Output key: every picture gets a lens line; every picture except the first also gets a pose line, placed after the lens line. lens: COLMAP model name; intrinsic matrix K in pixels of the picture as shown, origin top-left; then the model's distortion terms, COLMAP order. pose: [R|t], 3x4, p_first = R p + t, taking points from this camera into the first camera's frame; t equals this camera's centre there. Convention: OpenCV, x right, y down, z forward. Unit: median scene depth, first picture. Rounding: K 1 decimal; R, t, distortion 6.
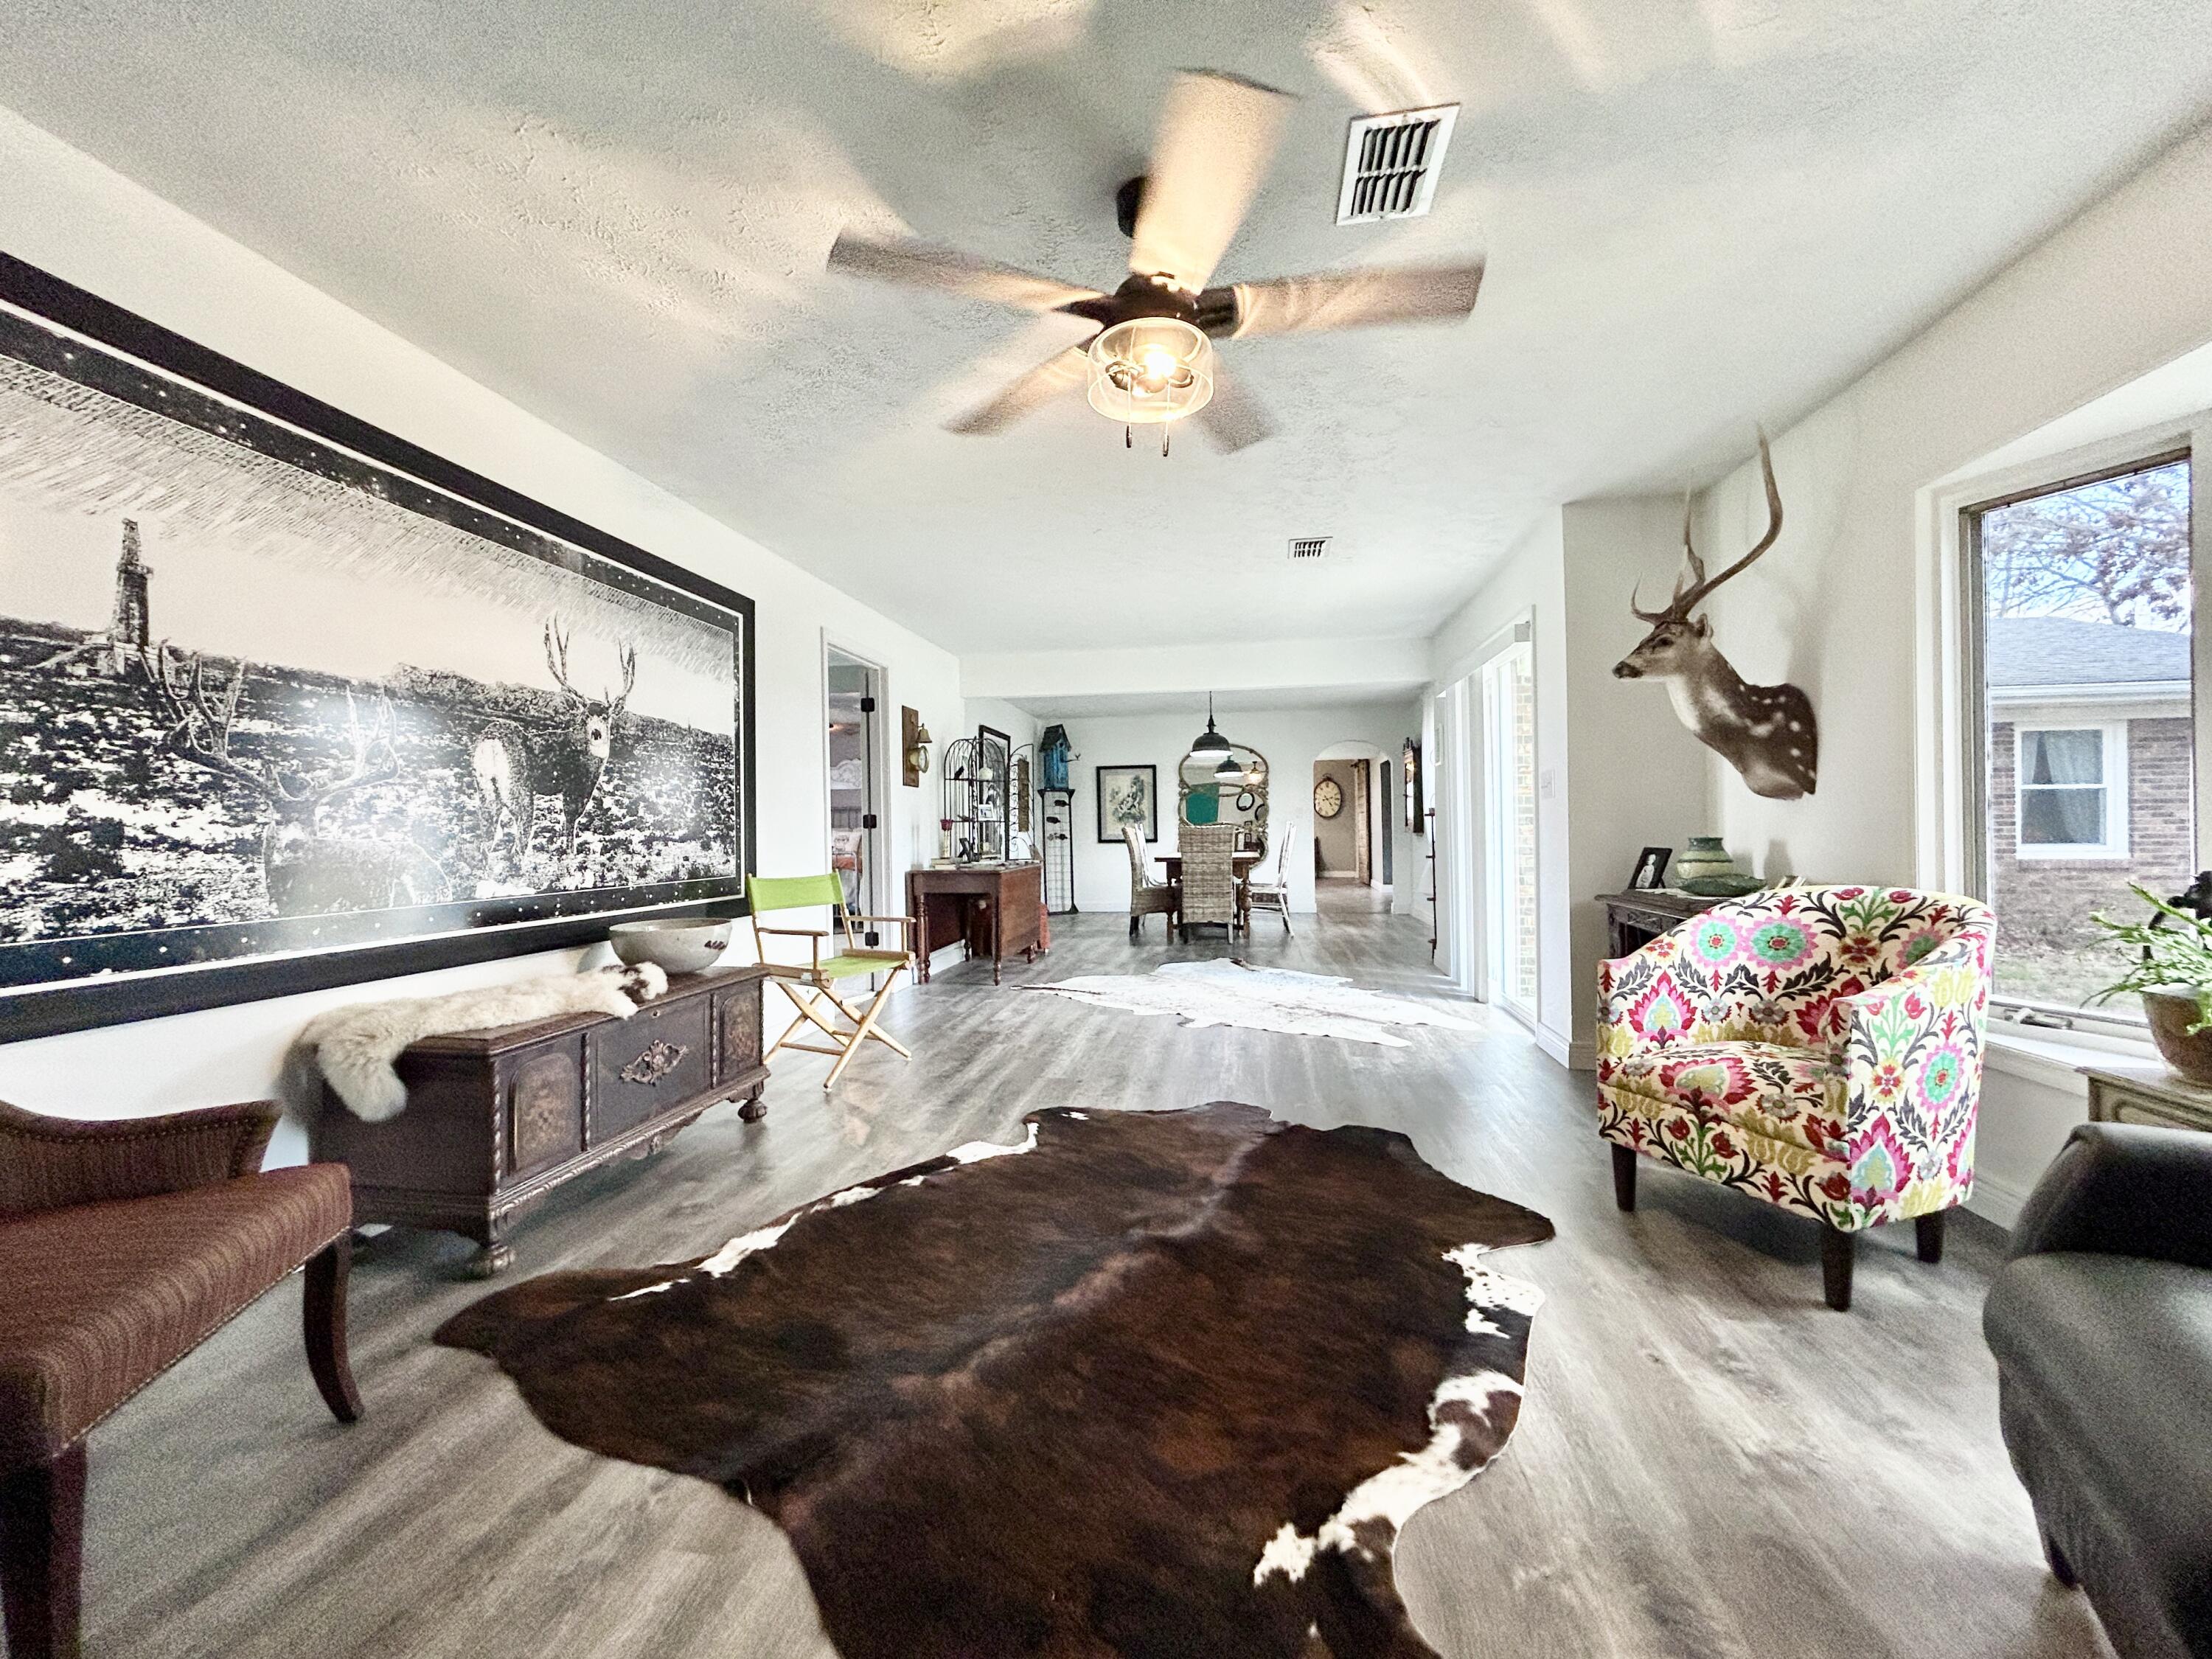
lens RADIAL K [[911.3, 0, 1093.9], [0, 911.3, 825.2], [0, 0, 1]] dist [-0.002291, 0.000008]
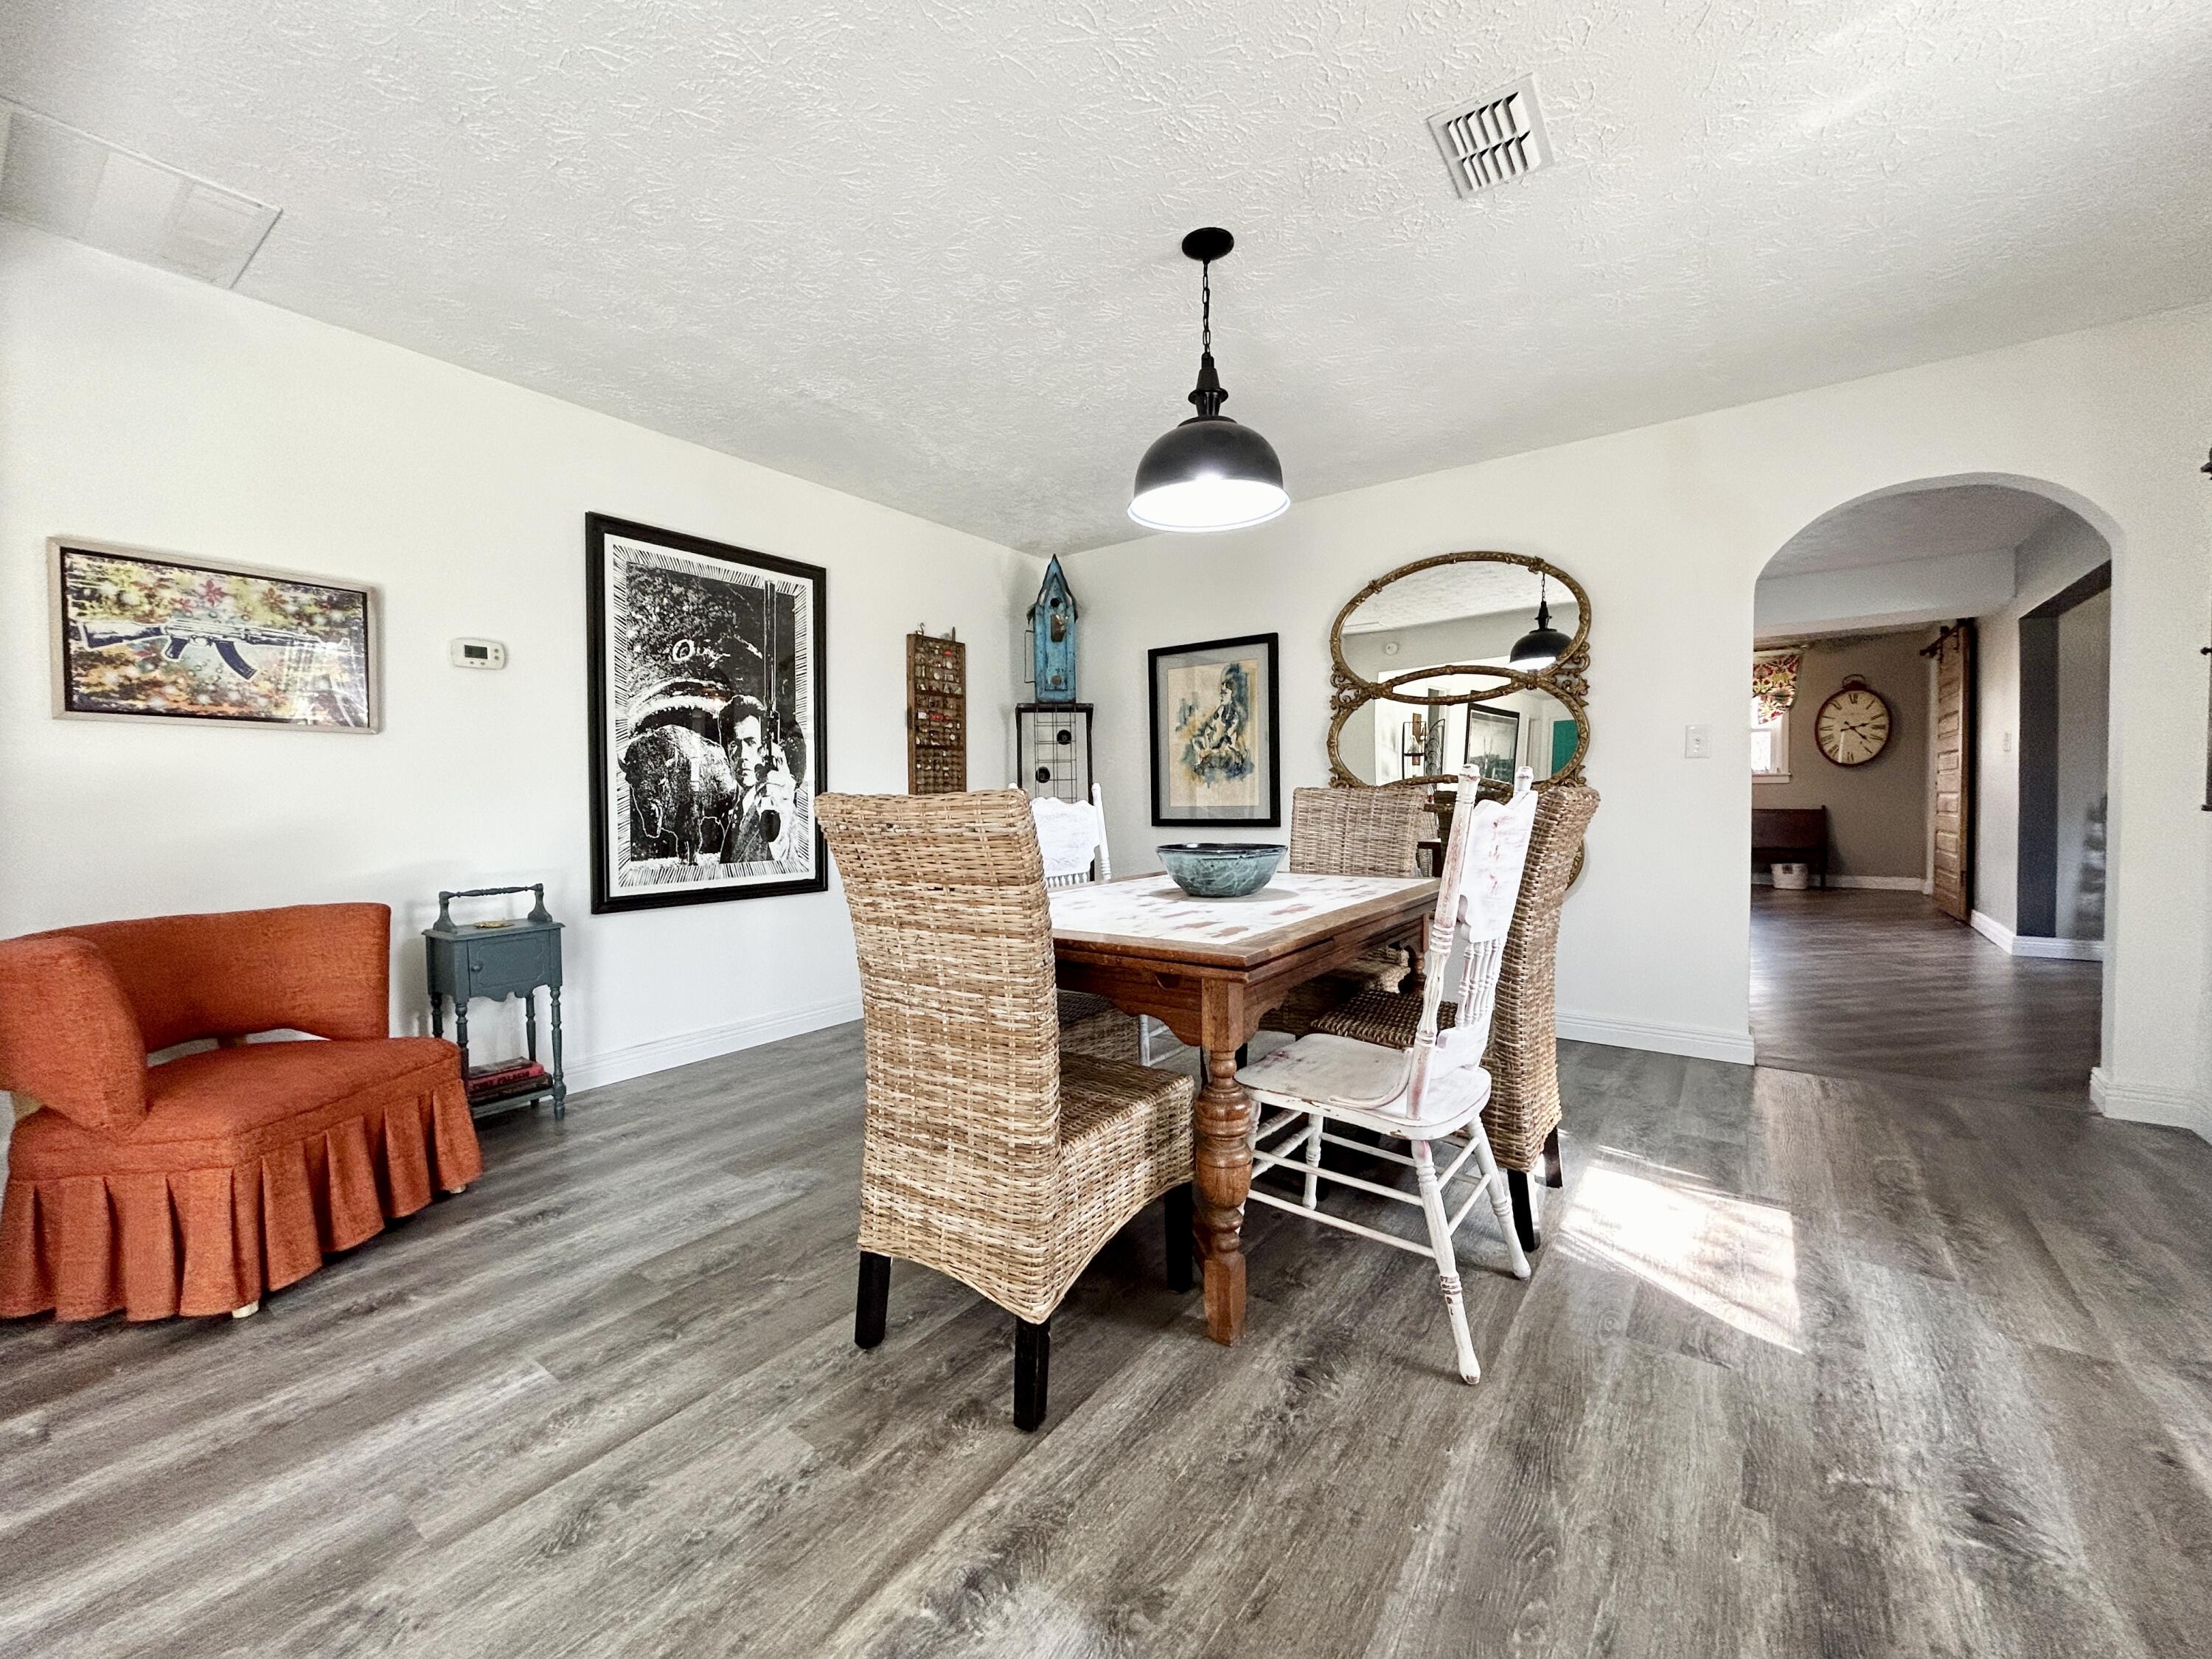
lens RADIAL K [[911.3, 0, 1093.9], [0, 911.3, 825.2], [0, 0, 1]] dist [-0.002291, 0.000008]
pose [[0.894945, 0.012815, -0.445993, 0.173591], [0.006776, 0.999082, 0.042303, 0.000089], [0.446125, -0.040881, 0.894036, 0.603866]]
